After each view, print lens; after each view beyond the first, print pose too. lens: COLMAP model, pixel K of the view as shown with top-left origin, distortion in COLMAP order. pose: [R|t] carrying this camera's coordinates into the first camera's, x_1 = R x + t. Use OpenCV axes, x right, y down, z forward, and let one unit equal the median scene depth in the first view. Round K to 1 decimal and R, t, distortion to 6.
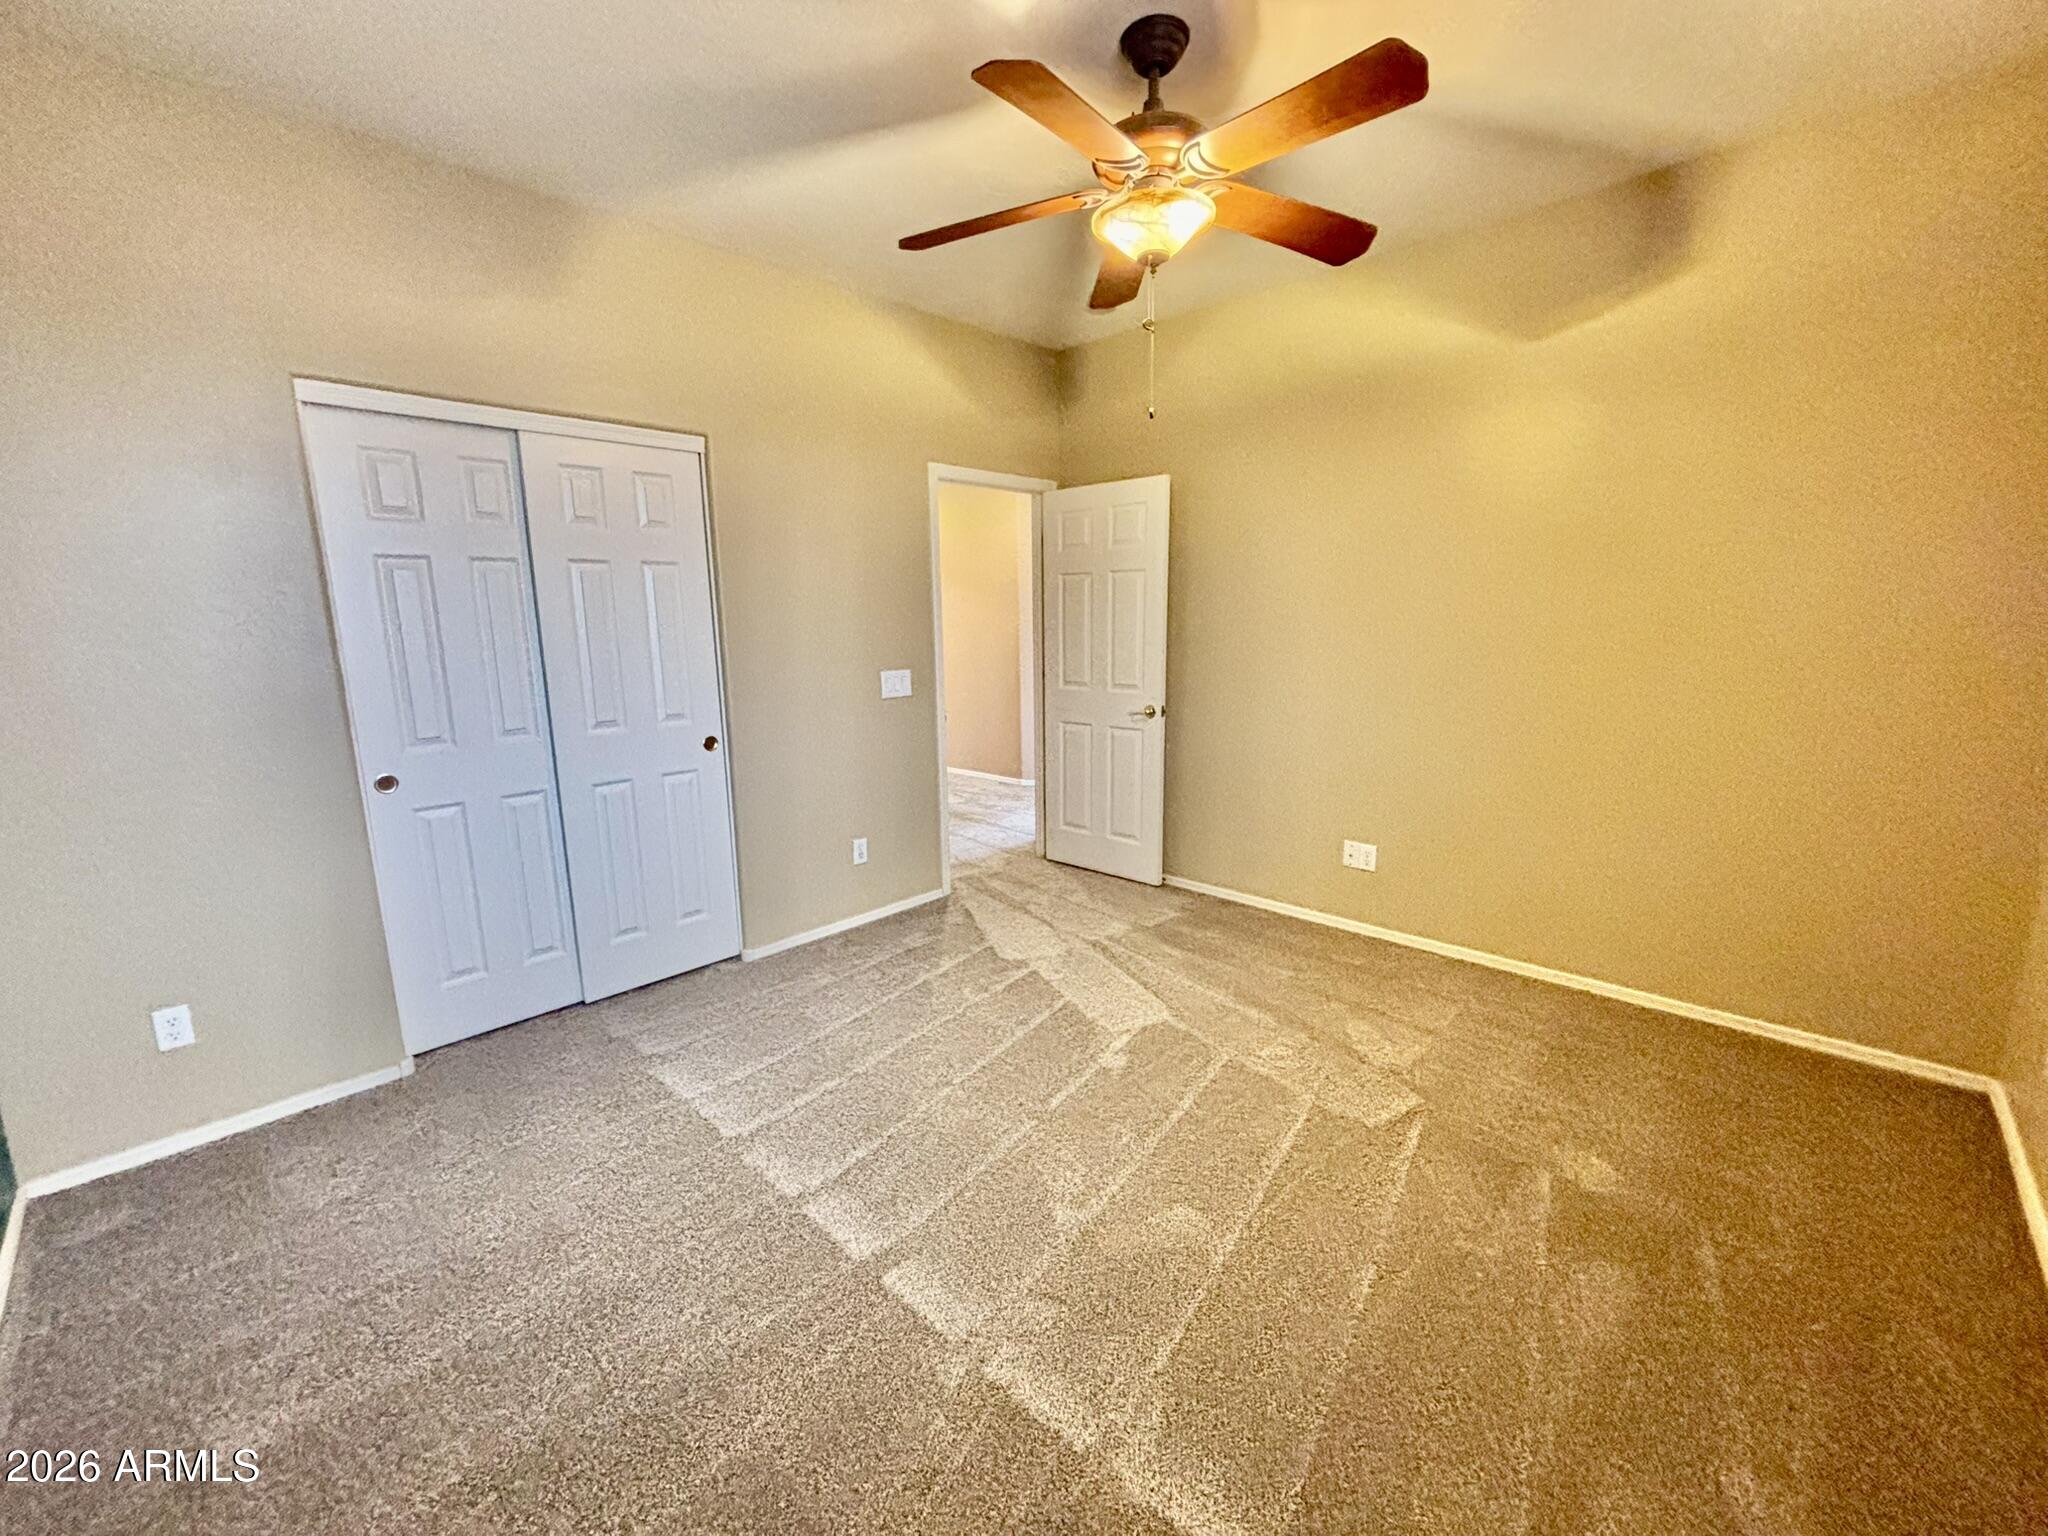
lens RADIAL K [[821.7, 0, 1024.7], [0, 821.7, 760.6], [0, 0, 1]] dist [0.002893, 0.003148]
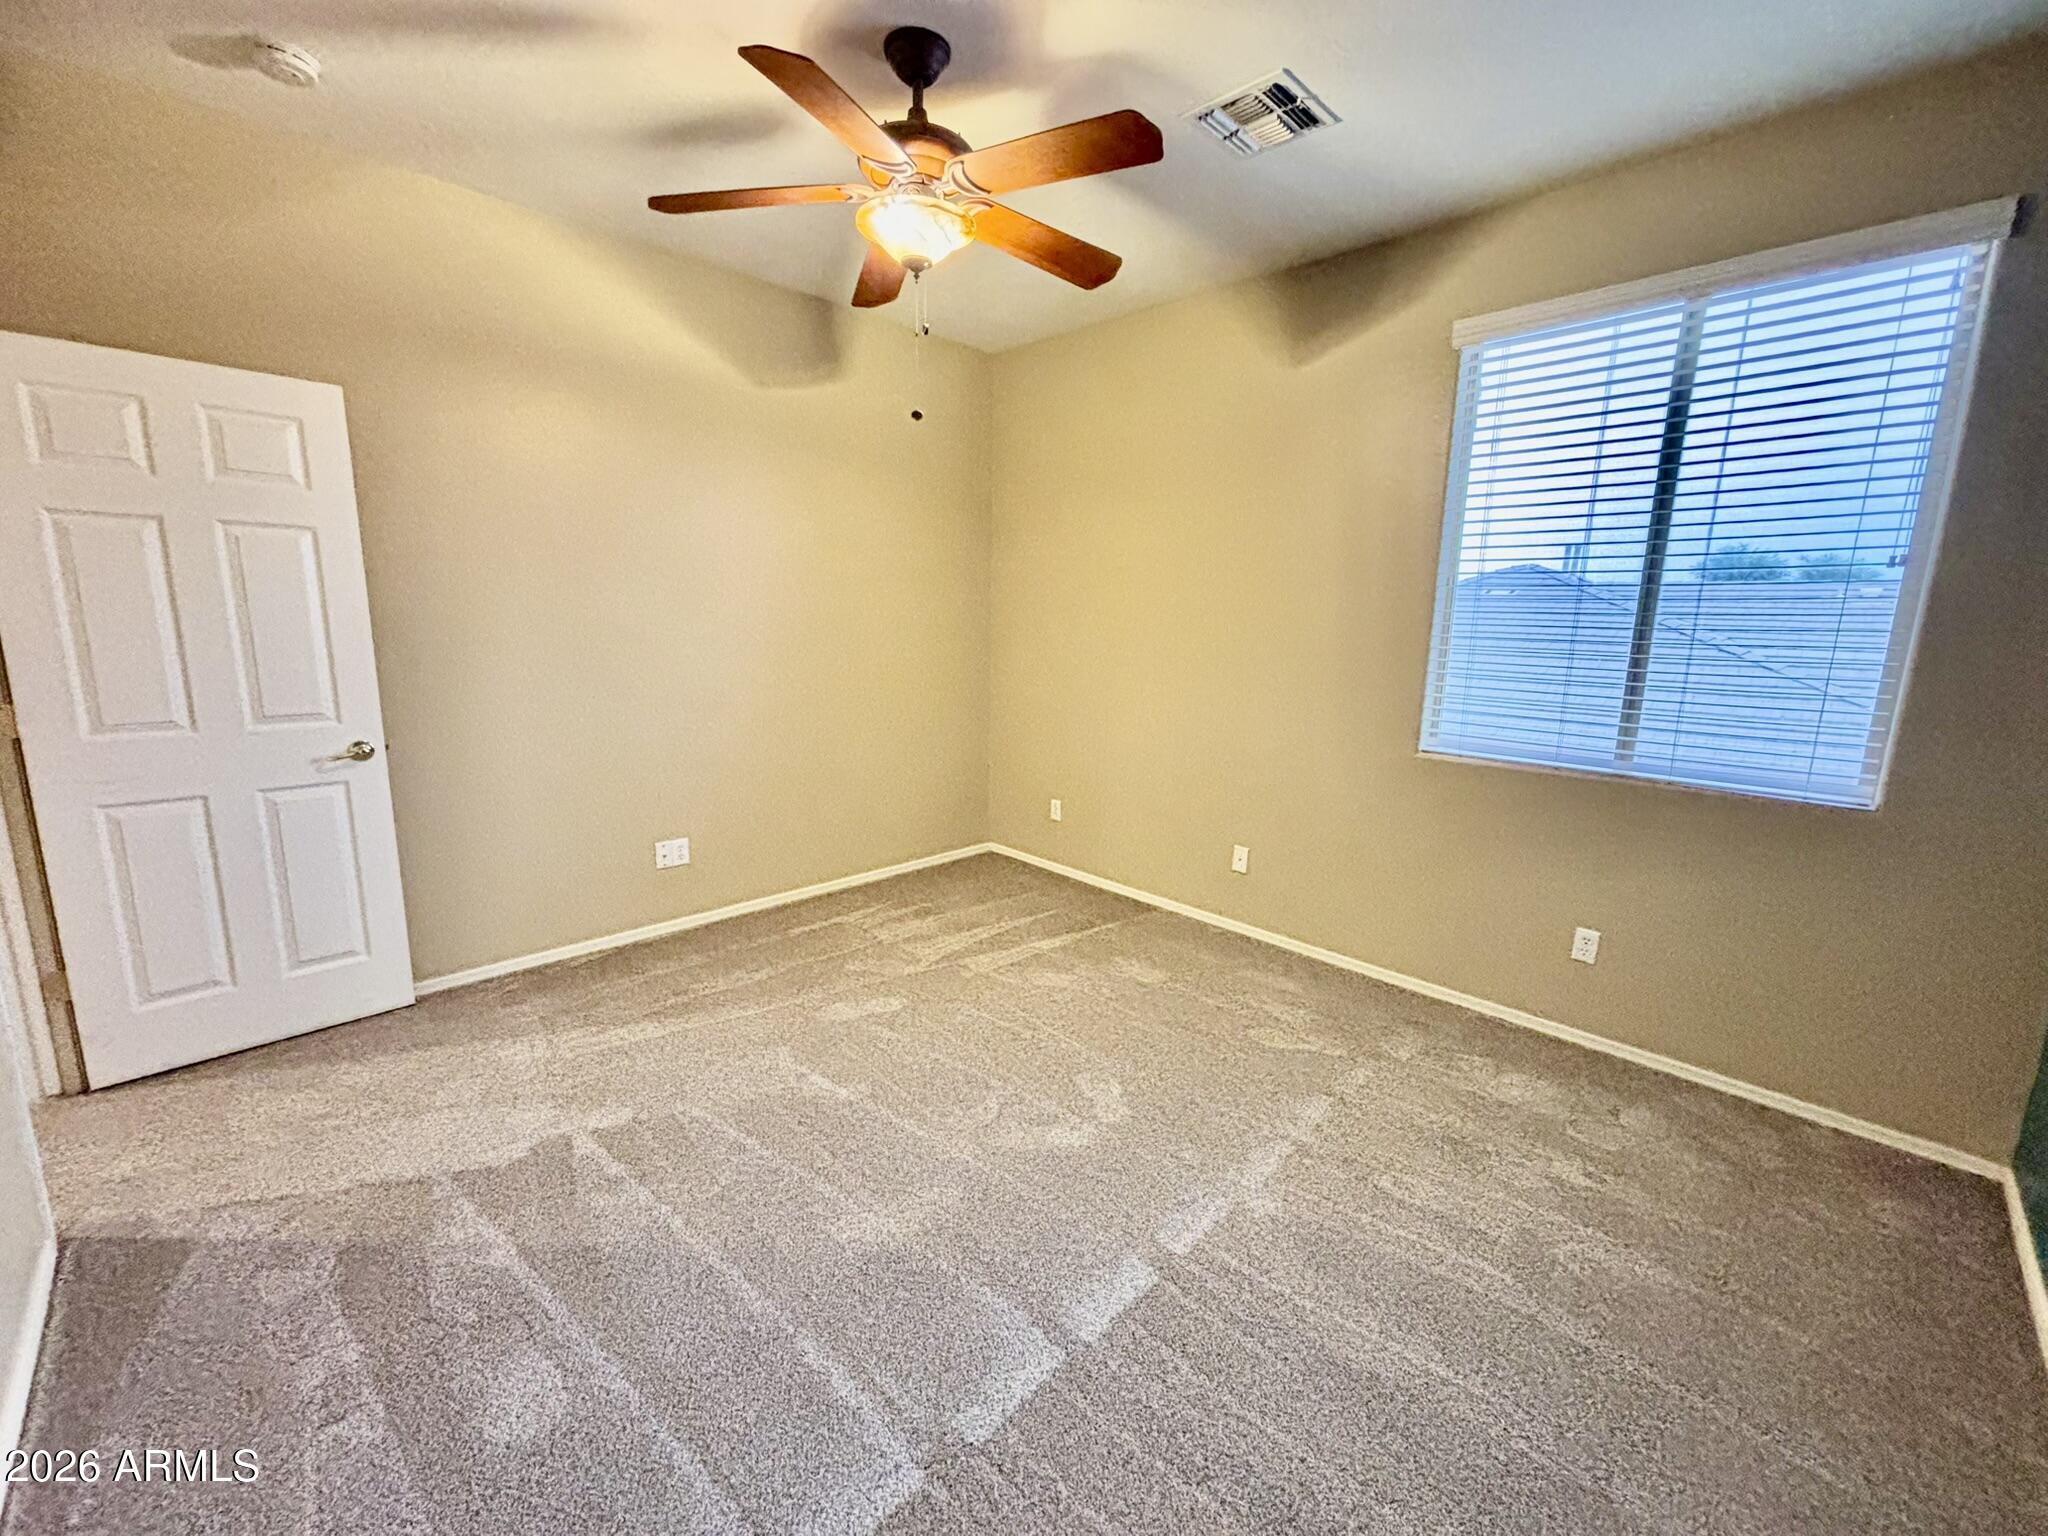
lens RADIAL K [[821.7, 0, 1024.7], [0, 821.7, 760.6], [0, 0, 1]] dist [0.002893, 0.003148]
pose [[0.019766, -0.164060, 0.986252, -0.568724], [0.154324, 0.975124, 0.159116, -0.089431], [-0.987823, 0.149057, 0.044593, 0.545580]]
